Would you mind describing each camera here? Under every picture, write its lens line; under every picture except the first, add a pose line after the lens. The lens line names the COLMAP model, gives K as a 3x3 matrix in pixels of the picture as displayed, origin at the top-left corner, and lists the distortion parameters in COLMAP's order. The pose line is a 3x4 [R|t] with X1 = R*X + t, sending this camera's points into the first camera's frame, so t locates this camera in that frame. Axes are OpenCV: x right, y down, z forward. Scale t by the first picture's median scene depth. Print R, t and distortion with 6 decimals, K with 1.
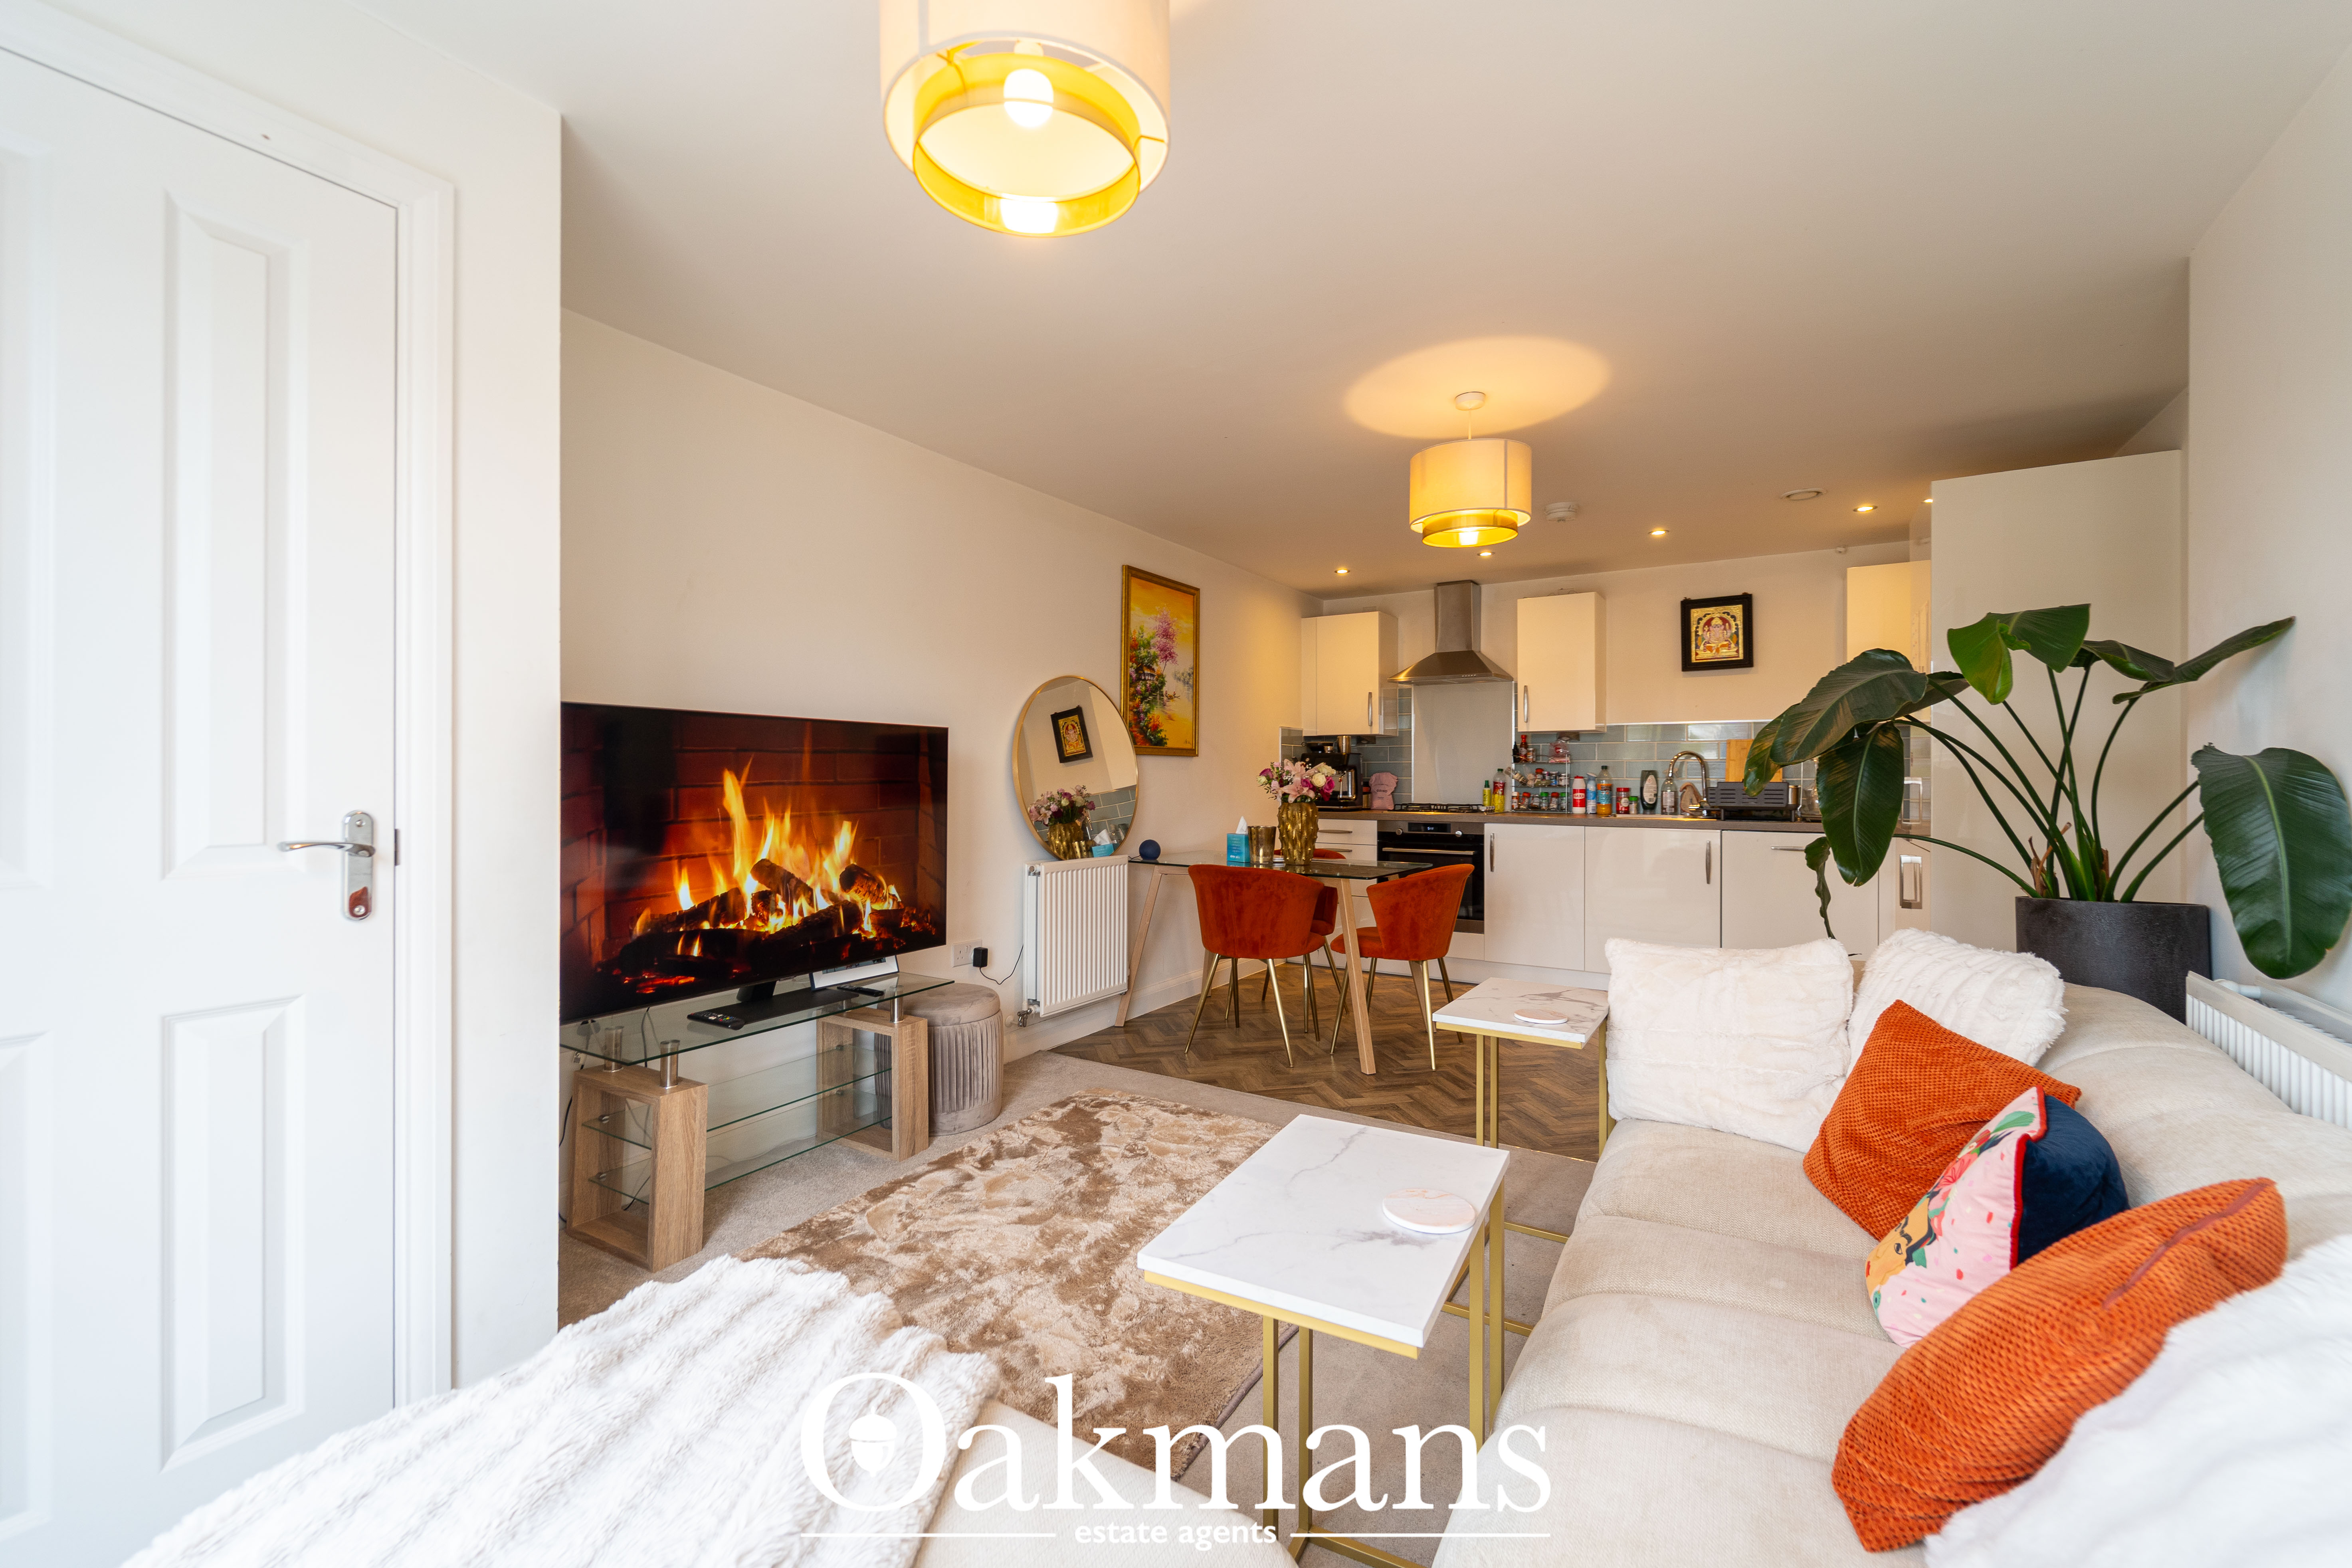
lens RADIAL K [[960.8, 0, 1165.7], [0, 960.8, 777.7], [0, 0, 1]] dist [0.001070, -0.002576]
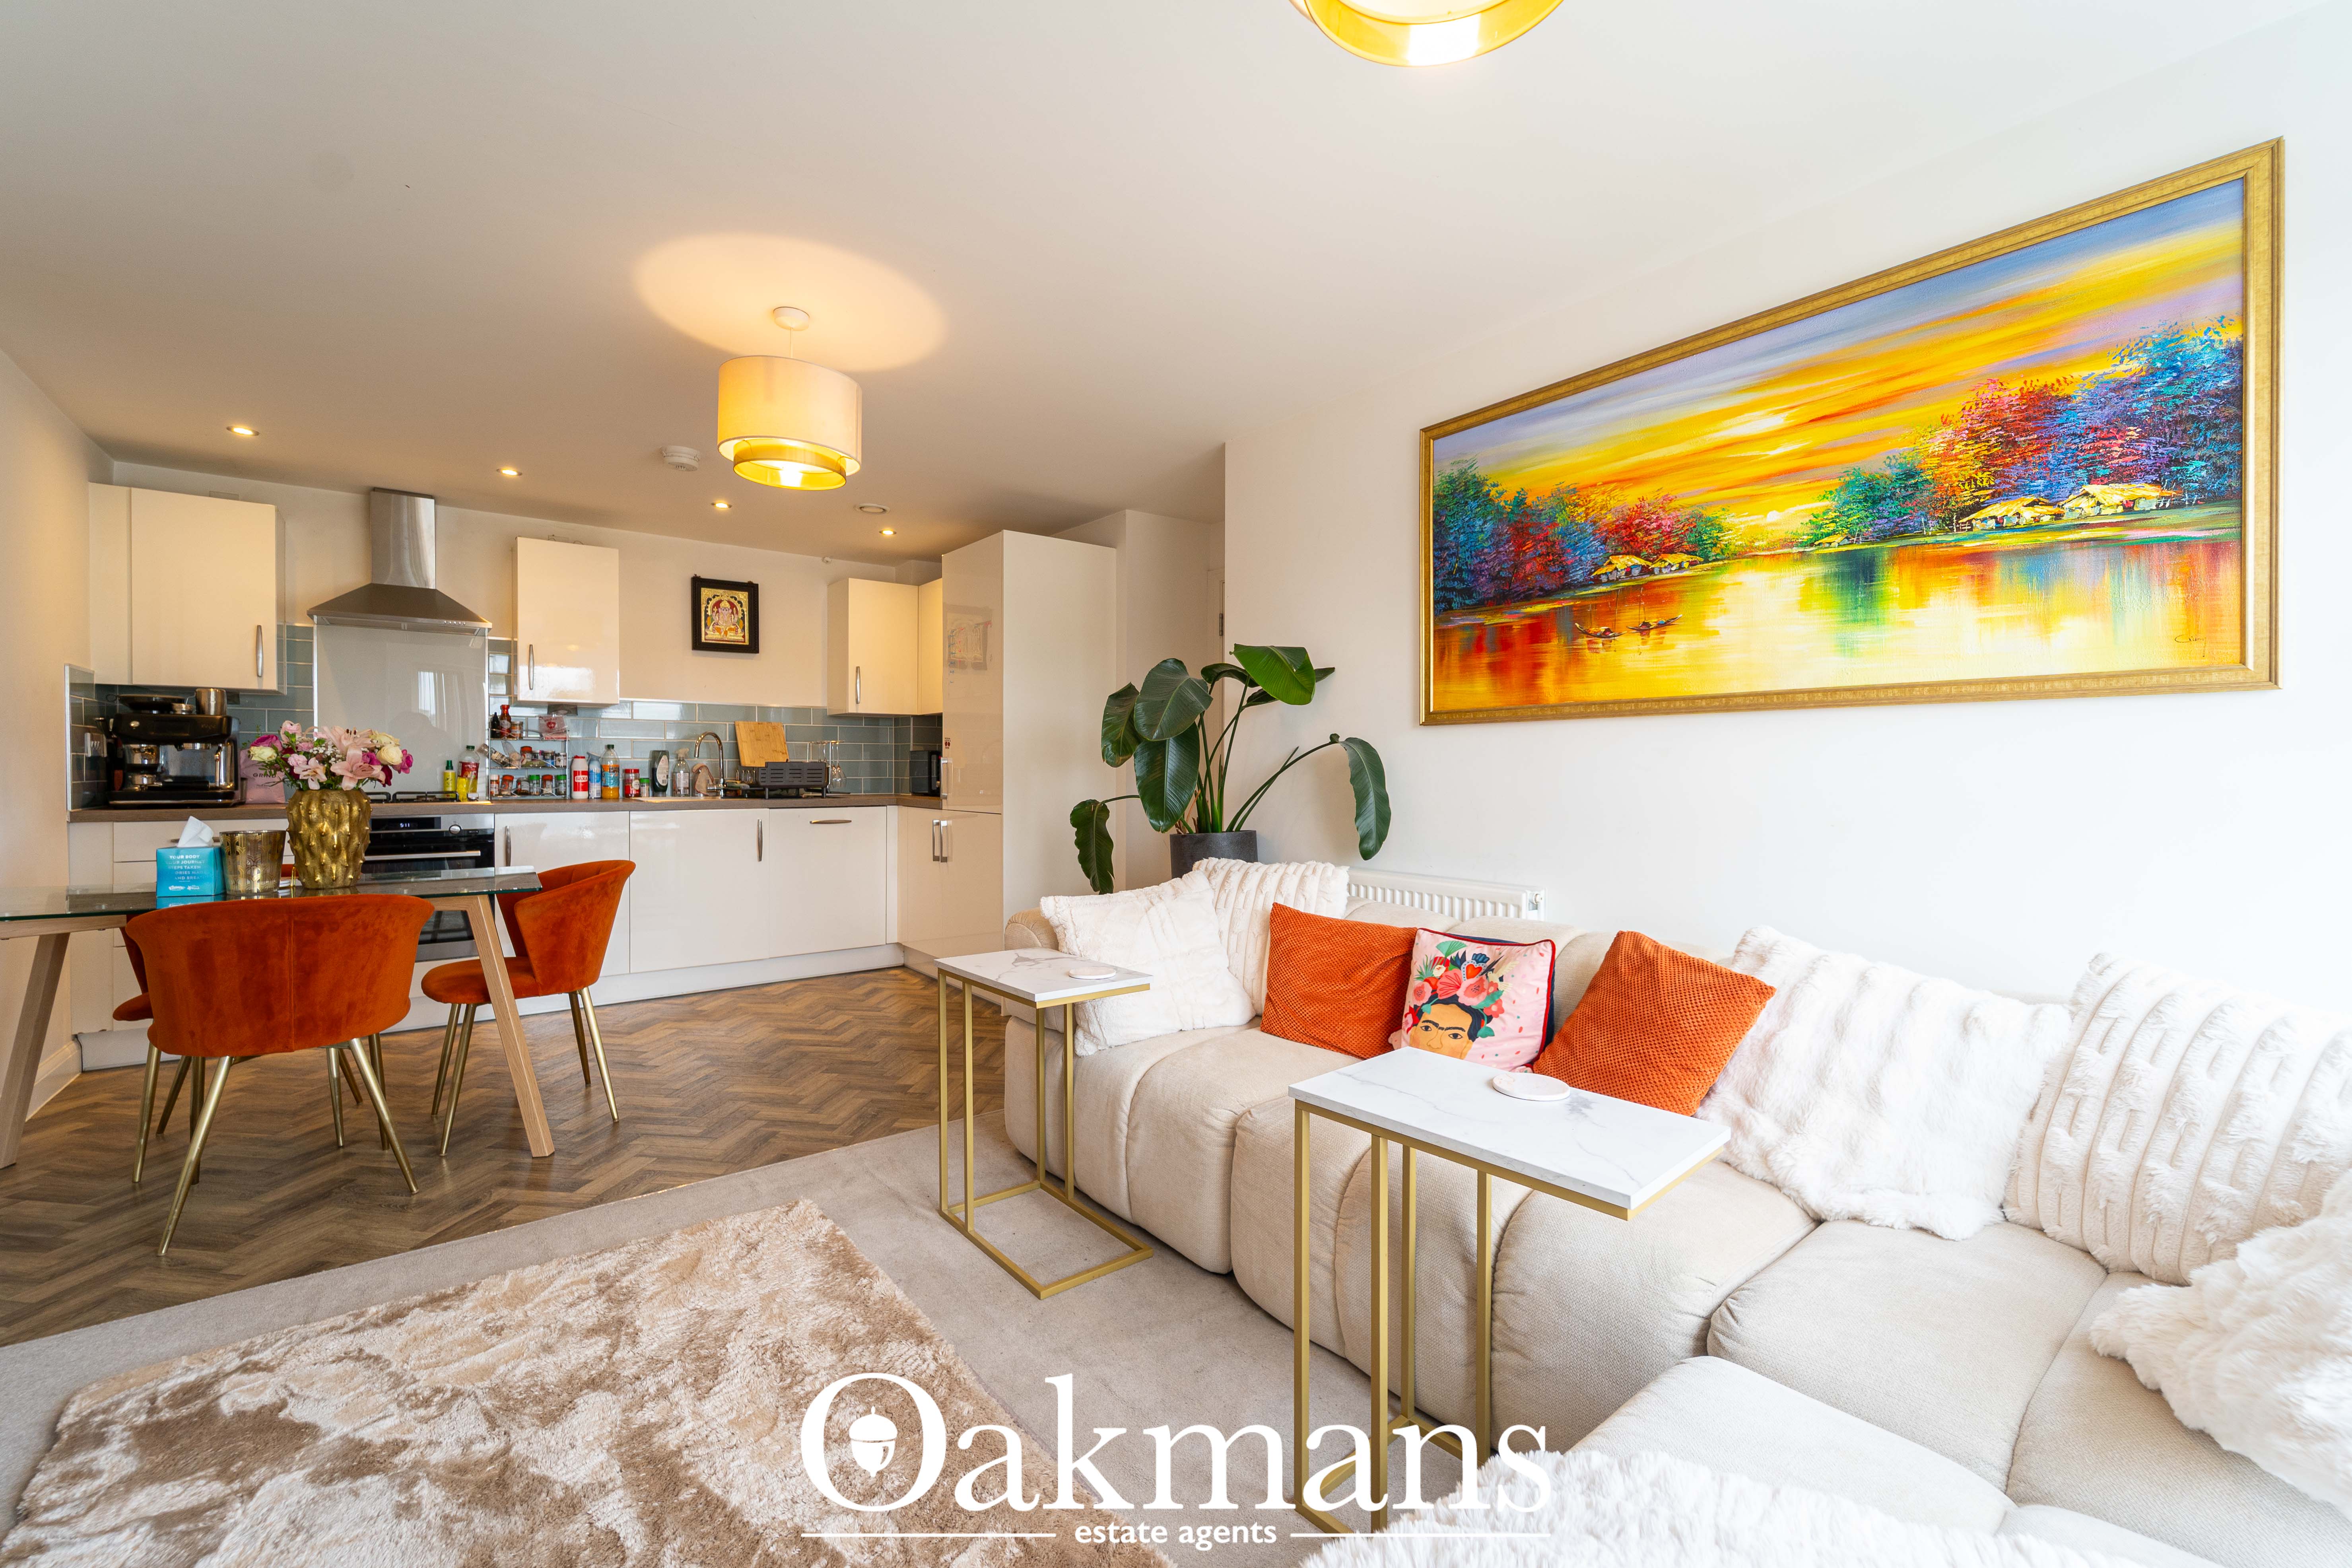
lens RADIAL K [[960.9, 0, 1170.6], [0, 960.9, 776.6], [0, 0, 1]] dist [0.001070, -0.002576]
pose [[0.335385, -0.009658, 0.942032, -0.252363], [-0.001657, 0.999940, 0.010842, 0.008428], [-0.942080, -0.005197, 0.335349, 0.244204]]
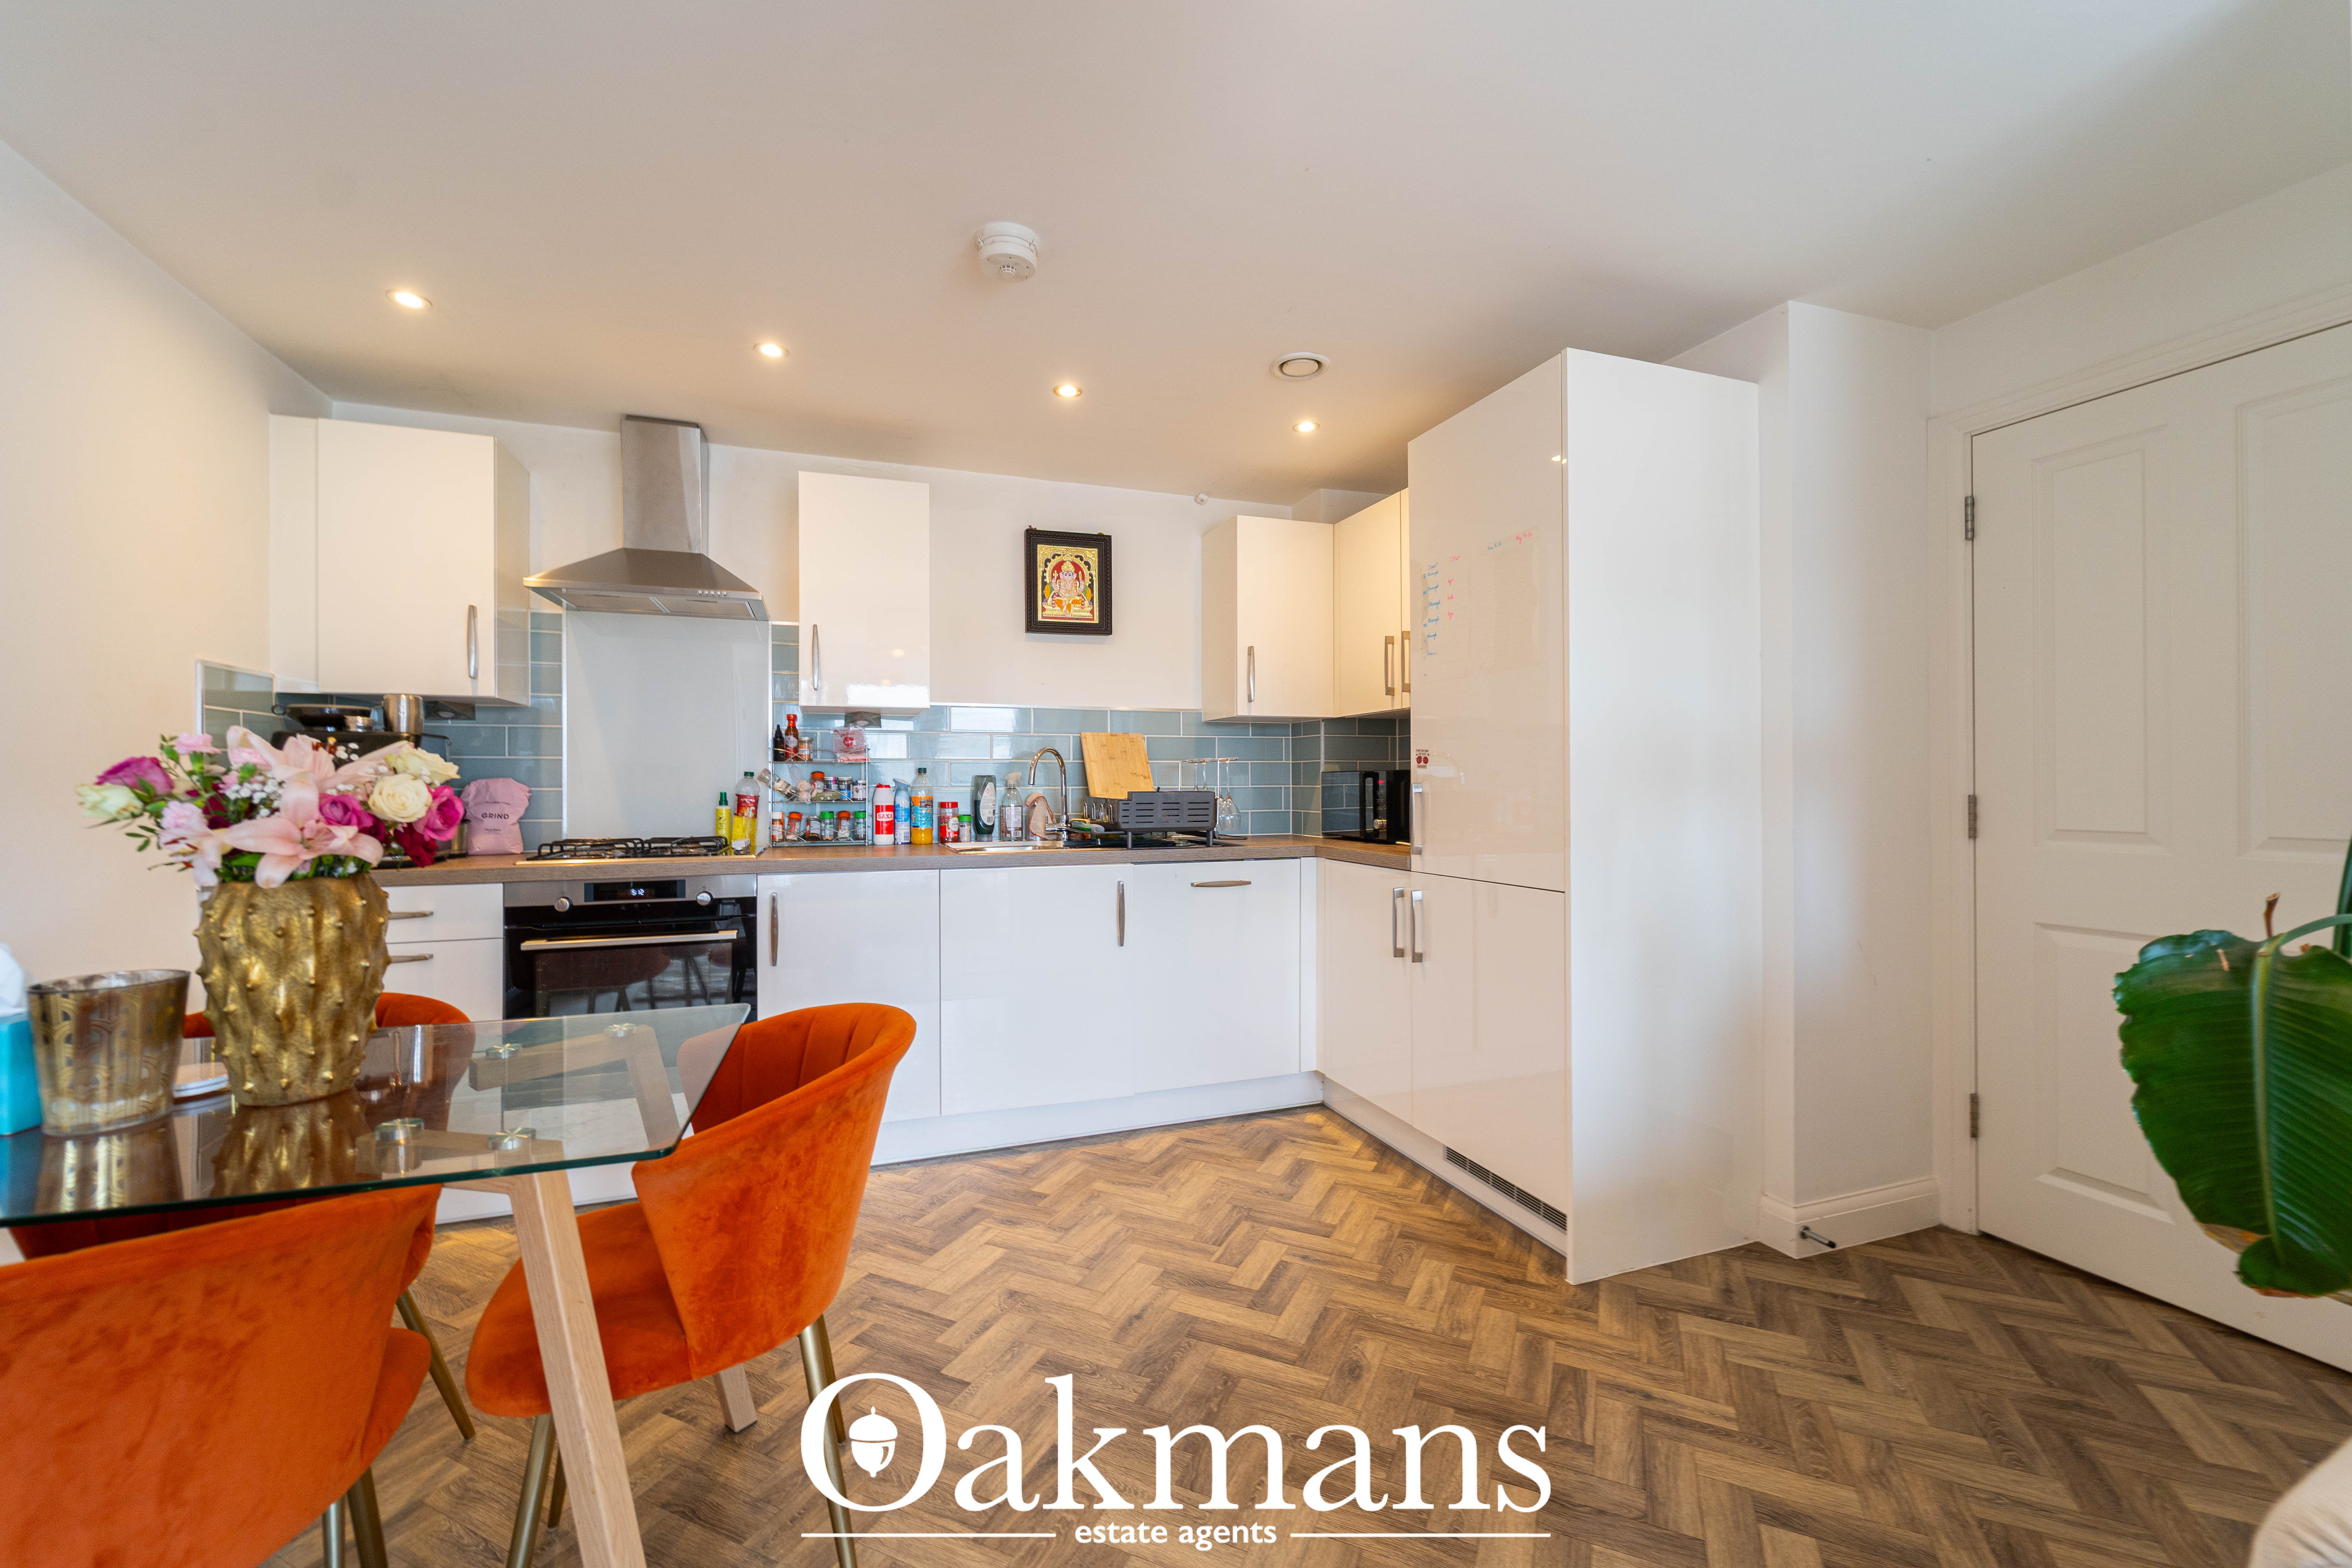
lens RADIAL K [[960.8, 0, 1171.9], [0, 960.8, 771.0], [0, 0, 1]] dist [0.001070, -0.002576]
pose [[0.607732, 0.006822, 0.794113, 0.061249], [0.005955, 0.999896, -0.013146, -0.000996], [-0.794120, 0.012718, 0.607628, 0.570158]]
